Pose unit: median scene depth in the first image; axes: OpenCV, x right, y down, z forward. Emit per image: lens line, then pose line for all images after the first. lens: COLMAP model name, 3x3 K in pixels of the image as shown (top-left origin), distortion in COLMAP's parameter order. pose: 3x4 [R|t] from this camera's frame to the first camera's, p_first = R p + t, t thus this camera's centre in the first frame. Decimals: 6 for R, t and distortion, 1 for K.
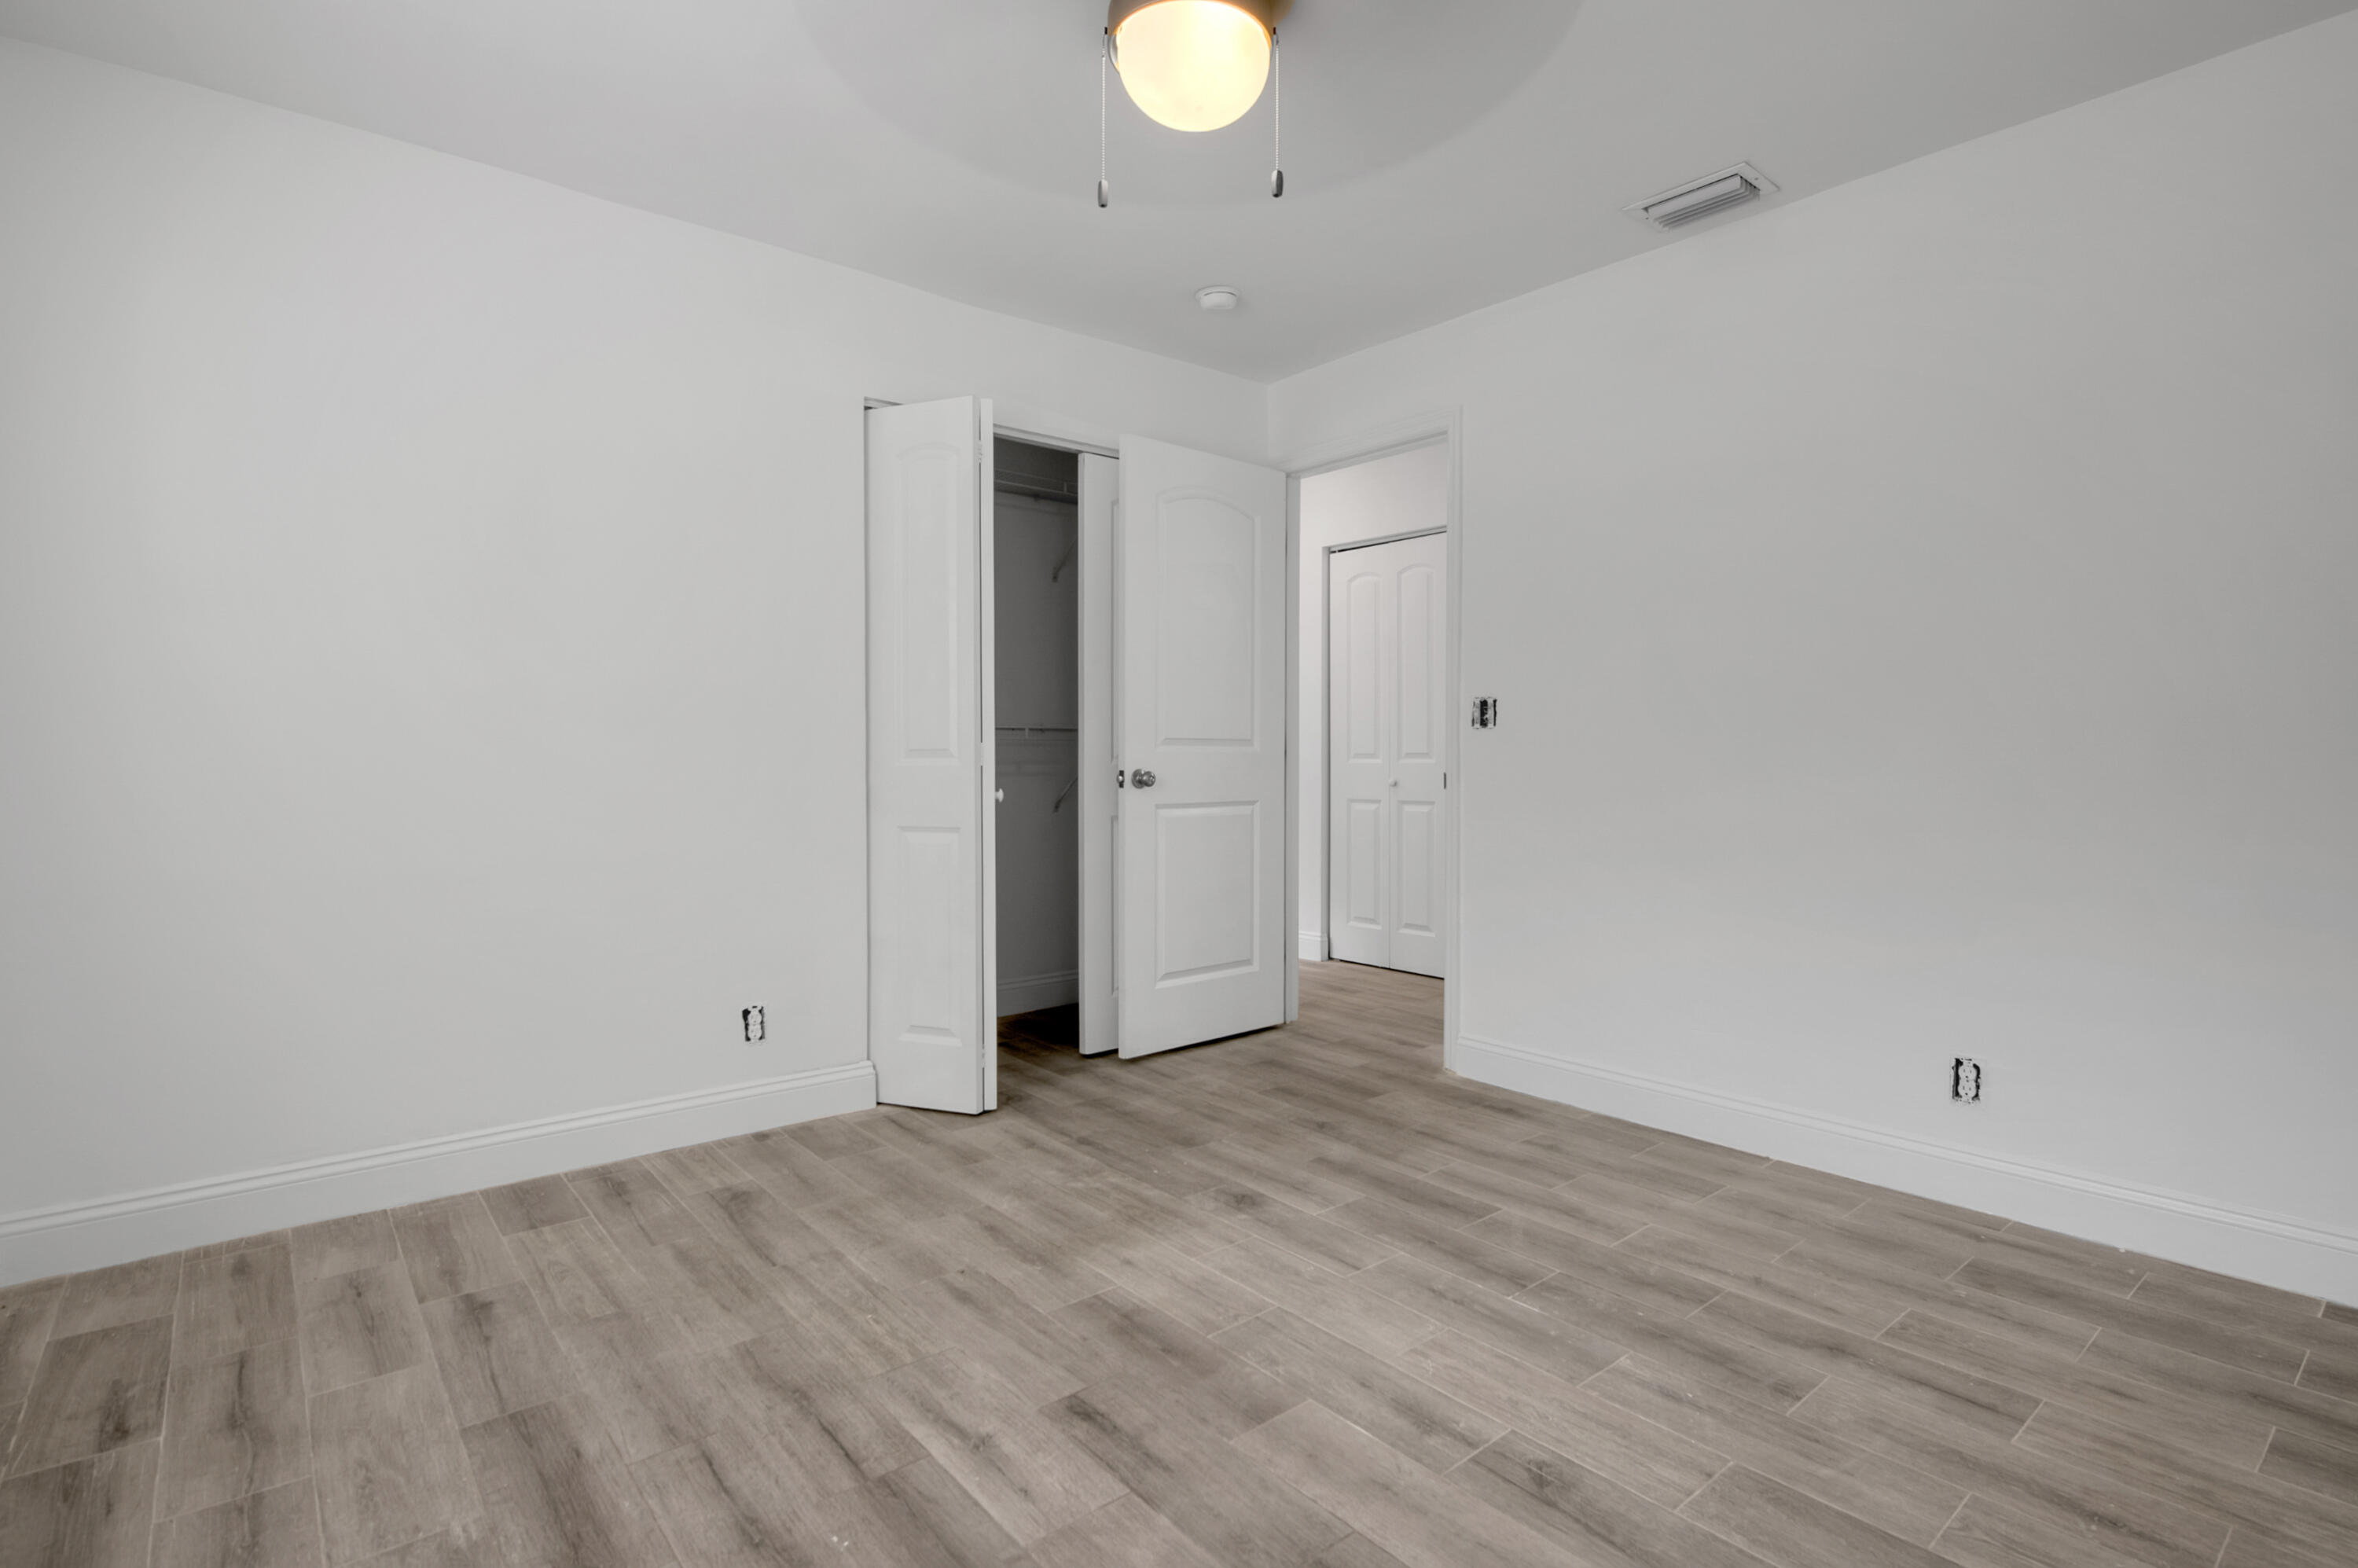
lens RADIAL K [[1253.4, 0, 1172.1], [0, 1253.4, 773.0], [0, 0, 1]] dist [-0.019326, -0.002572]
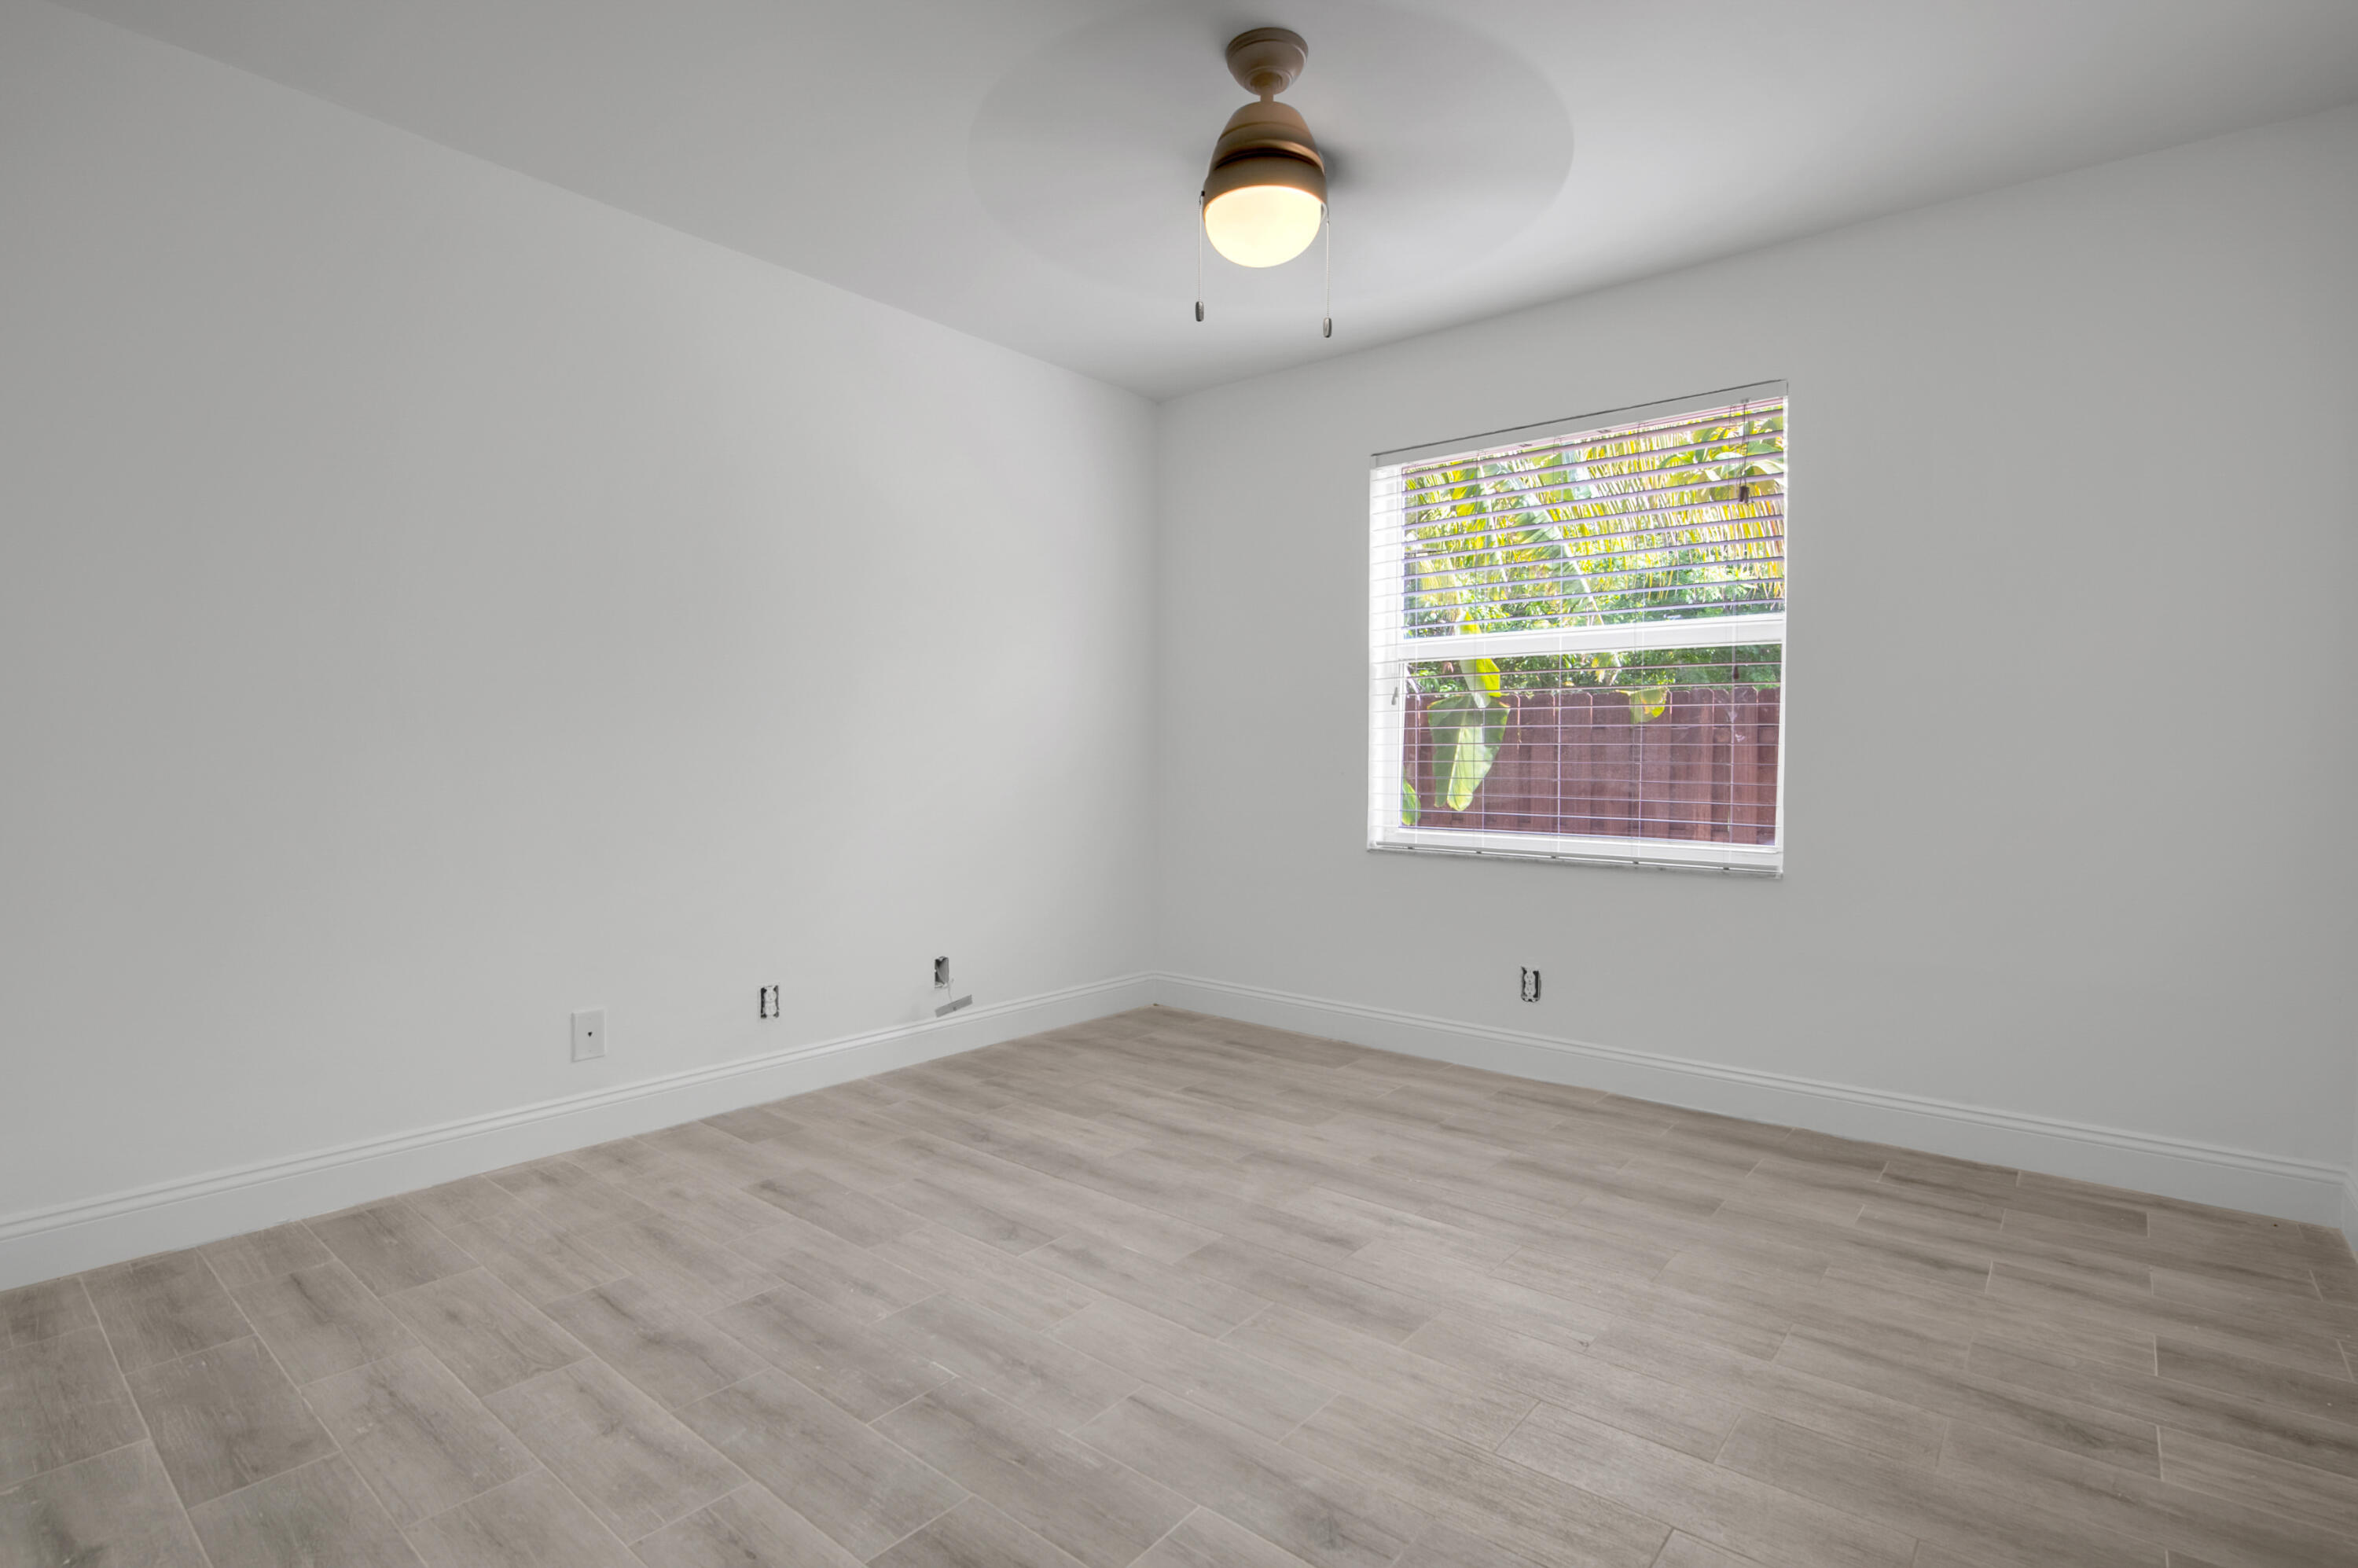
lens RADIAL K [[1253.4, 0, 1172.1], [0, 1253.4, 773.0], [0, 0, 1]] dist [-0.019326, -0.002572]
pose [[-0.985410, -0.003536, -0.170162, 0.299949], [-0.008311, 0.999591, 0.027354, -0.020763], [0.169996, 0.028369, -0.985036, 2.055315]]
